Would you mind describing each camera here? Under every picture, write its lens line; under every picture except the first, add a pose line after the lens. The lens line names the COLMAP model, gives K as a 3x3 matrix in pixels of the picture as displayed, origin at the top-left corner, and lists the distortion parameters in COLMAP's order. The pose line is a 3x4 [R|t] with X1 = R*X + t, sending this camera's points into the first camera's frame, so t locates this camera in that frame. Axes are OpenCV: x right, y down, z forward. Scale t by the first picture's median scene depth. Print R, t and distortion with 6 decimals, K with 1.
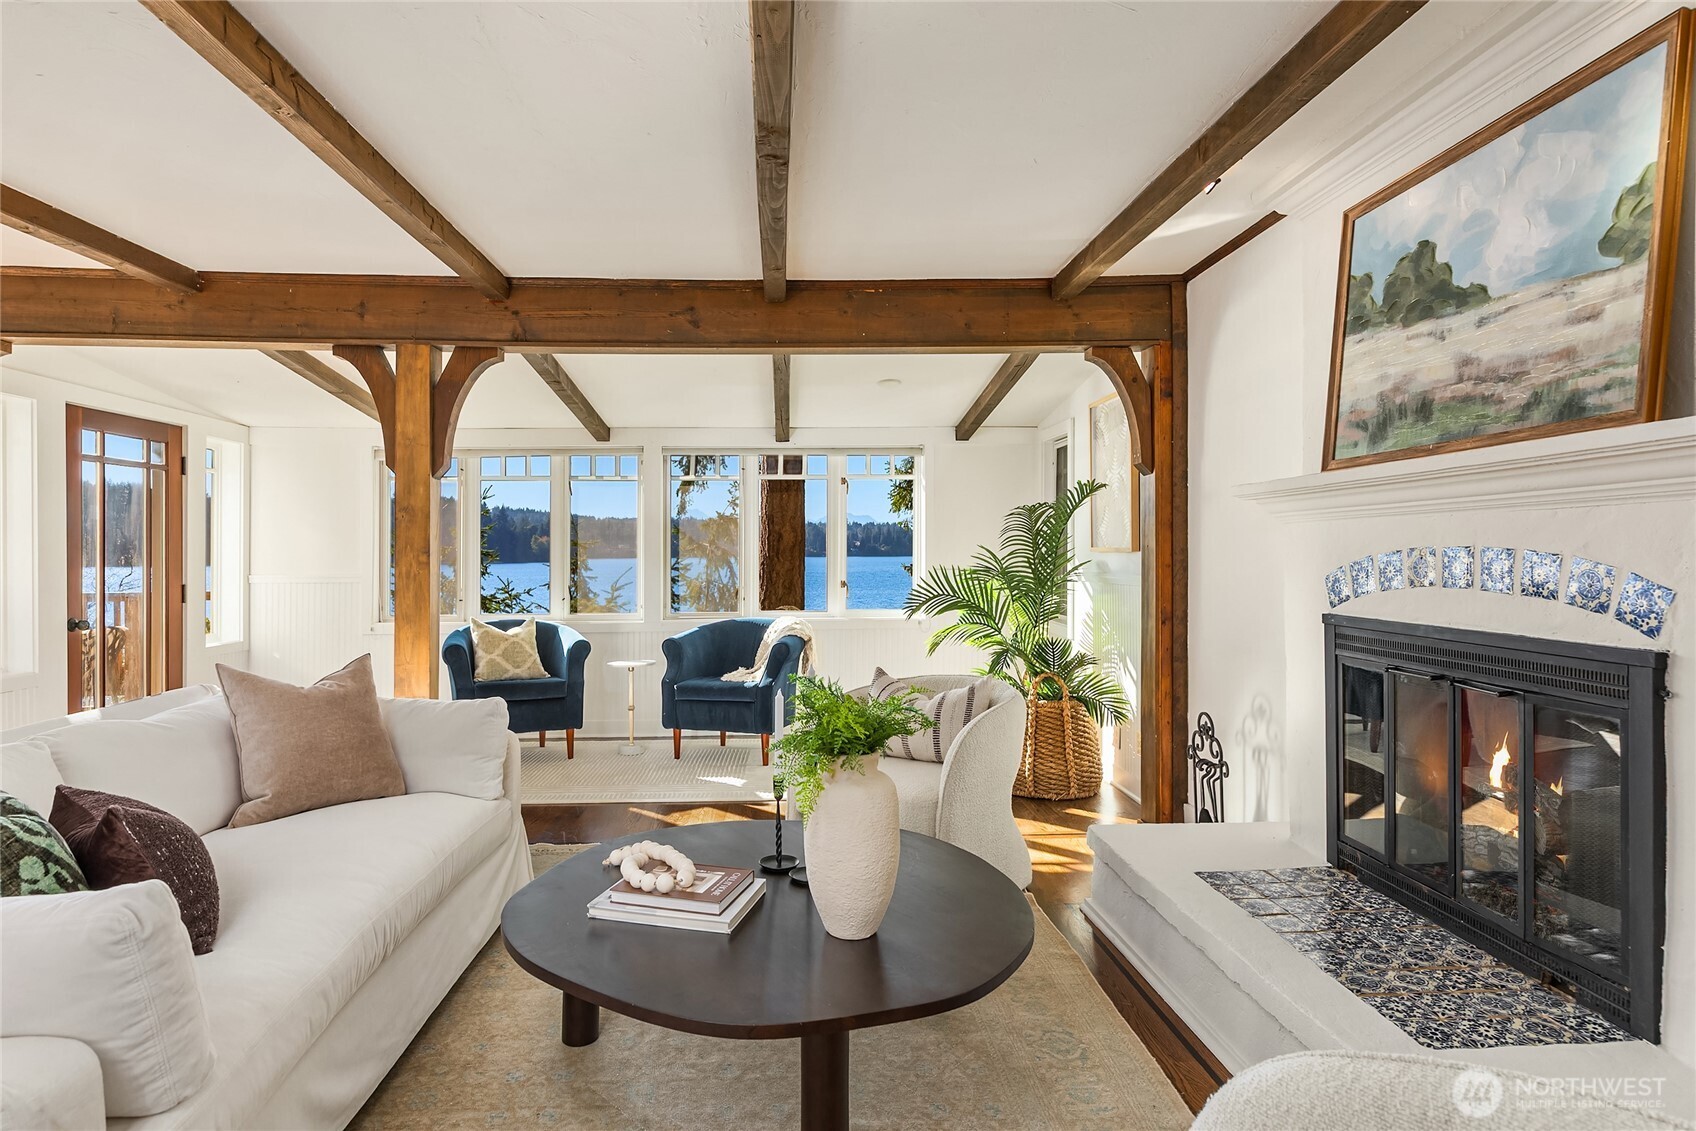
lens RADIAL K [[927.3, 0, 816.5], [0, 927.3, 557.2], [0, 0, 1]] dist [-0.001339, 0.001439]
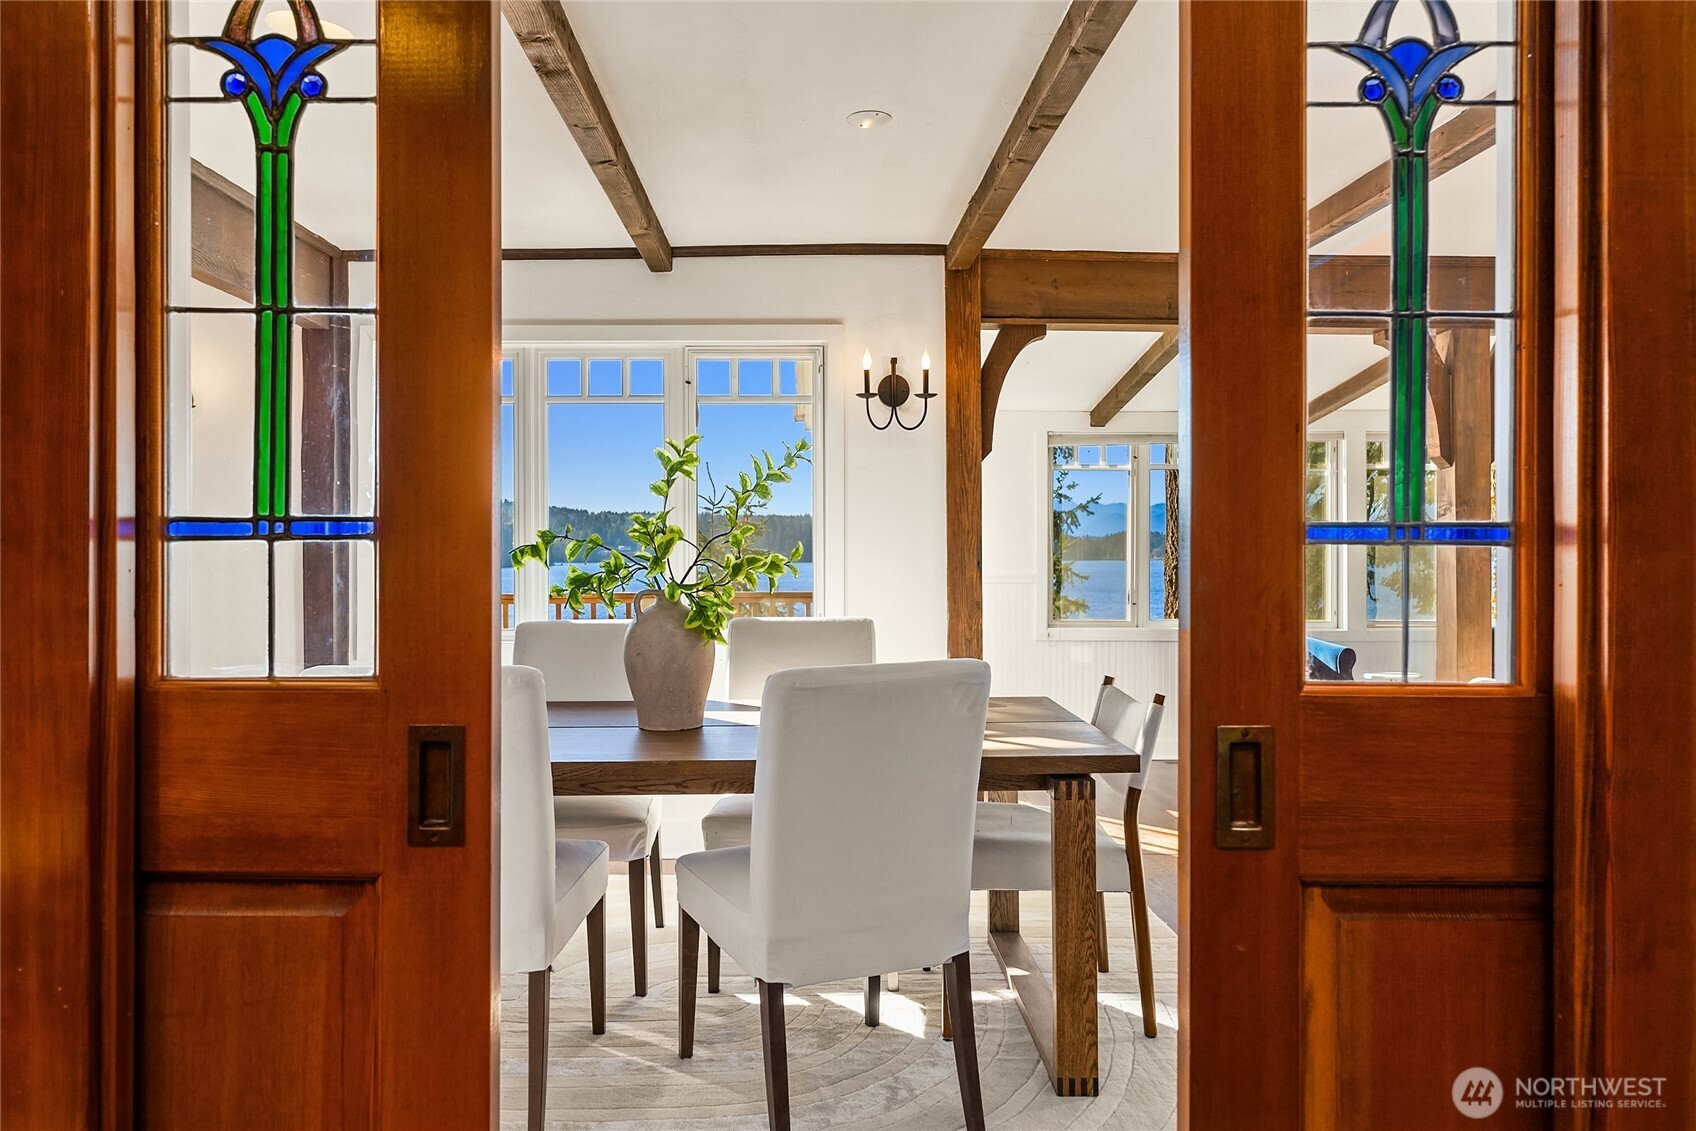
lens RADIAL K [[1175.0, 0, 767.8], [0, 1175.0, 556.1], [0, 0, 1]] dist [0.004378, -0.010048]
pose [[0.997701, 0.007954, -0.067297, -0.990300], [-0.008406, 0.999944, -0.006431, 0.015182], [0.067242, 0.006982, 0.997712, -0.223565]]
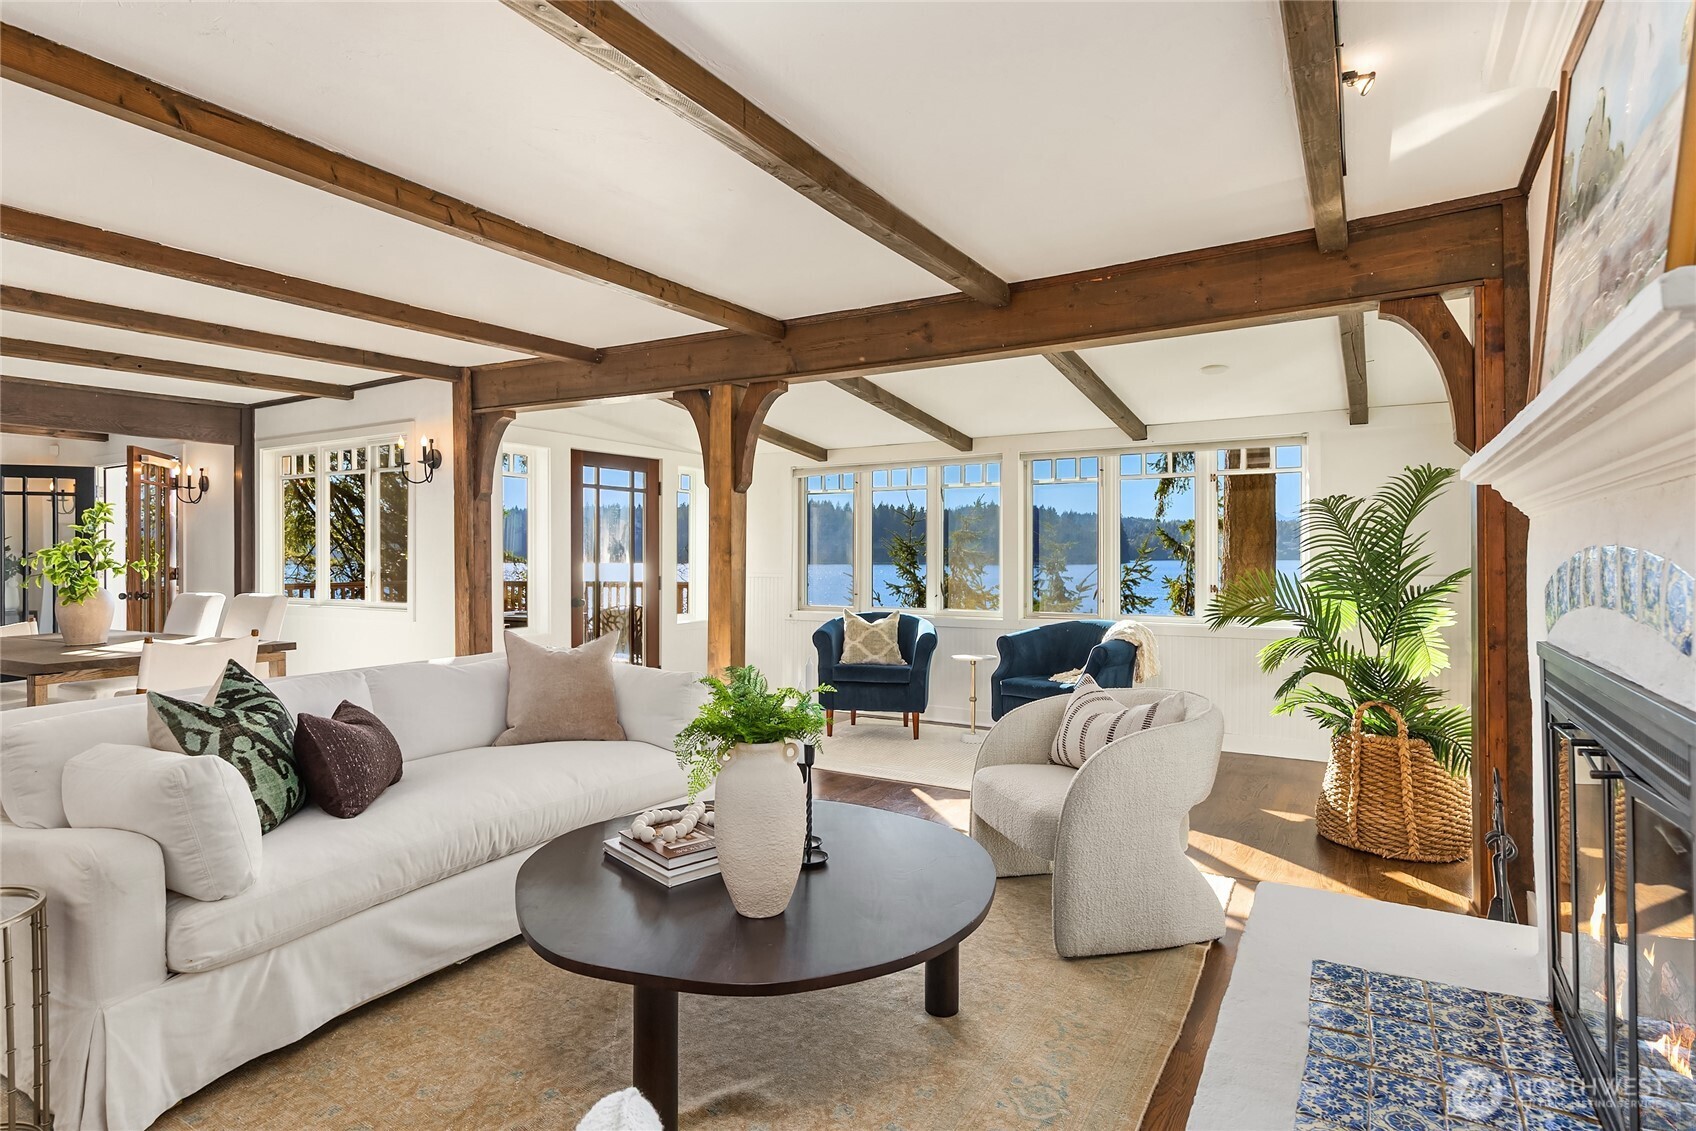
lens RADIAL K [[876.0, 0, 847.9], [0, 876.0, 551.2], [0, 0, 1]] dist [0.000268, 0.000329]
pose [[0.836680, 0.001379, -0.547690, 0.327994], [-0.005971, 0.999960, -0.006604, -0.000361], [0.547659, 0.008796, 0.836655, 0.104725]]
